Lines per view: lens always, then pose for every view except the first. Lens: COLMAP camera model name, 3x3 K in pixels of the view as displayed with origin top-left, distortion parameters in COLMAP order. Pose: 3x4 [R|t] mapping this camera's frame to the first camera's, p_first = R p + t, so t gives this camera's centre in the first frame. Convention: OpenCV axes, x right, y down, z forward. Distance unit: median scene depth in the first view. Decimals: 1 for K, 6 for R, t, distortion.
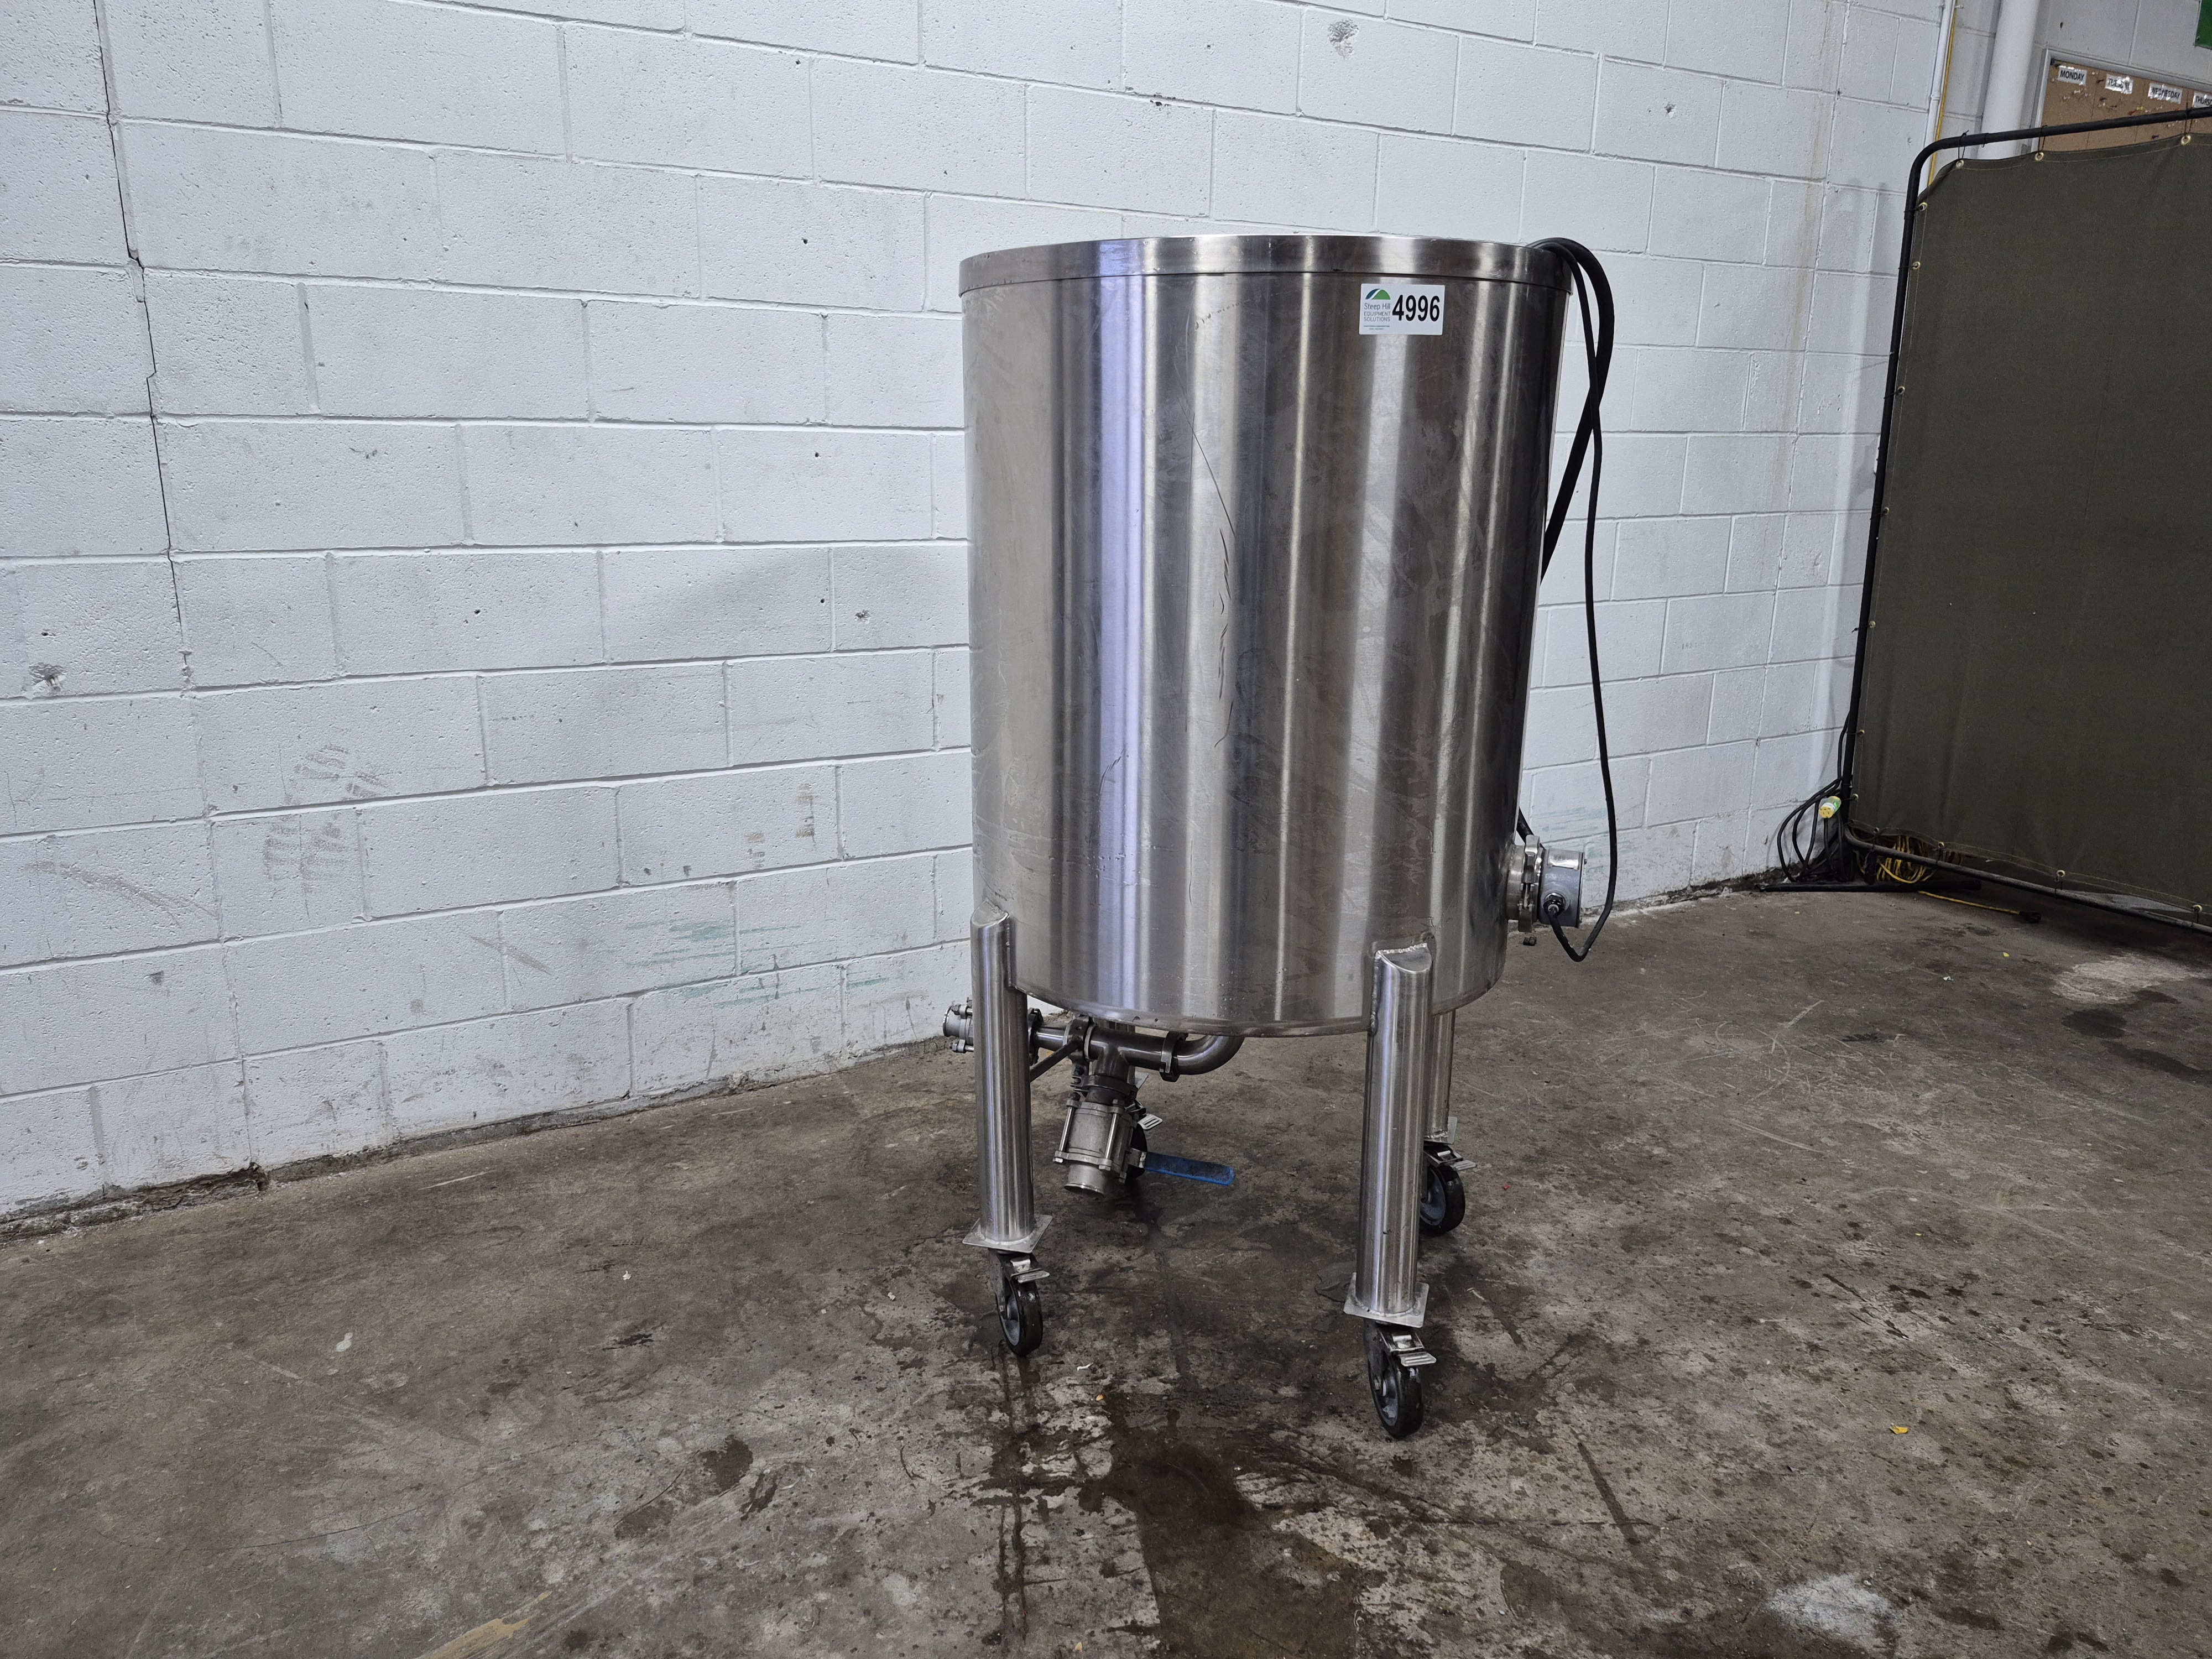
lens RADIAL K [[1551.4, 0, 1094.2], [0, 1551.4, 833.8], [0, 0, 1]] dist [0.051656, -0.042699]
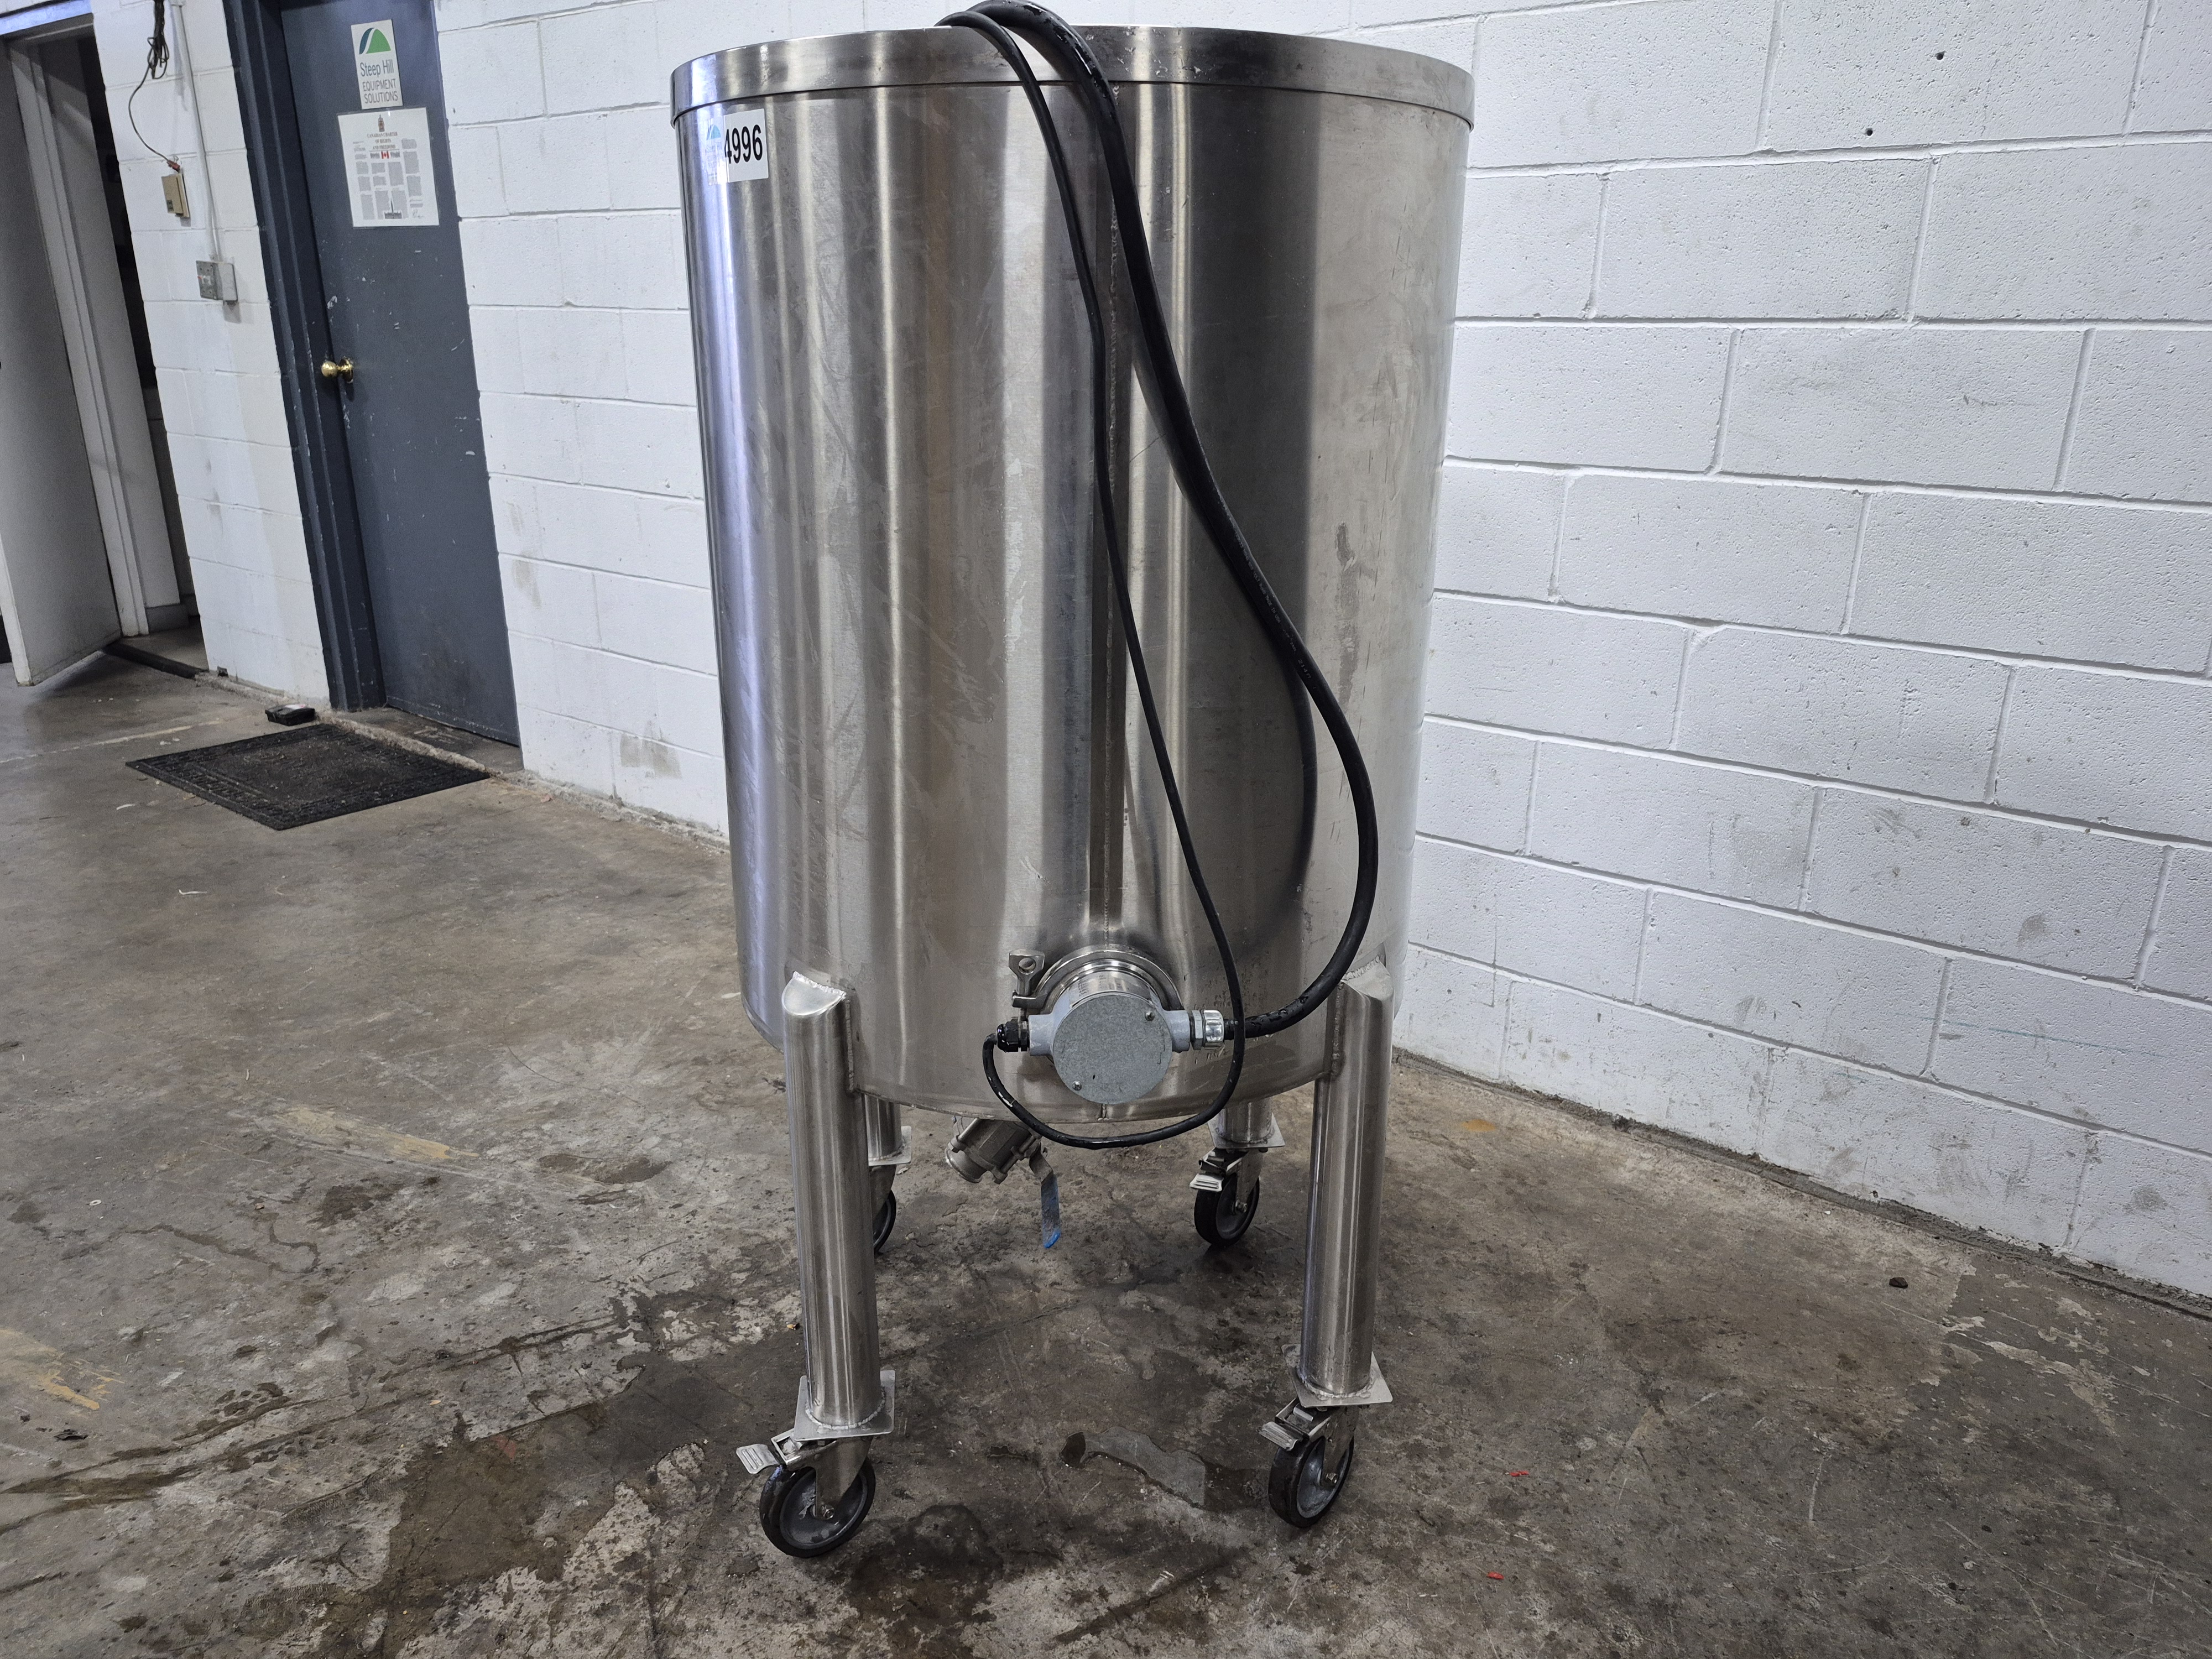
lens RADIAL K [[1551.4, 0, 1083.2], [0, 1551.4, 835.2], [0, 0, 1]] dist [0.051656, -0.042699]
pose [[0.379168, 0.288113, -0.879330, 0.717107], [-0.241040, 0.948237, 0.206754, -0.149403], [0.893382, 0.133559, 0.428988, 0.599181]]
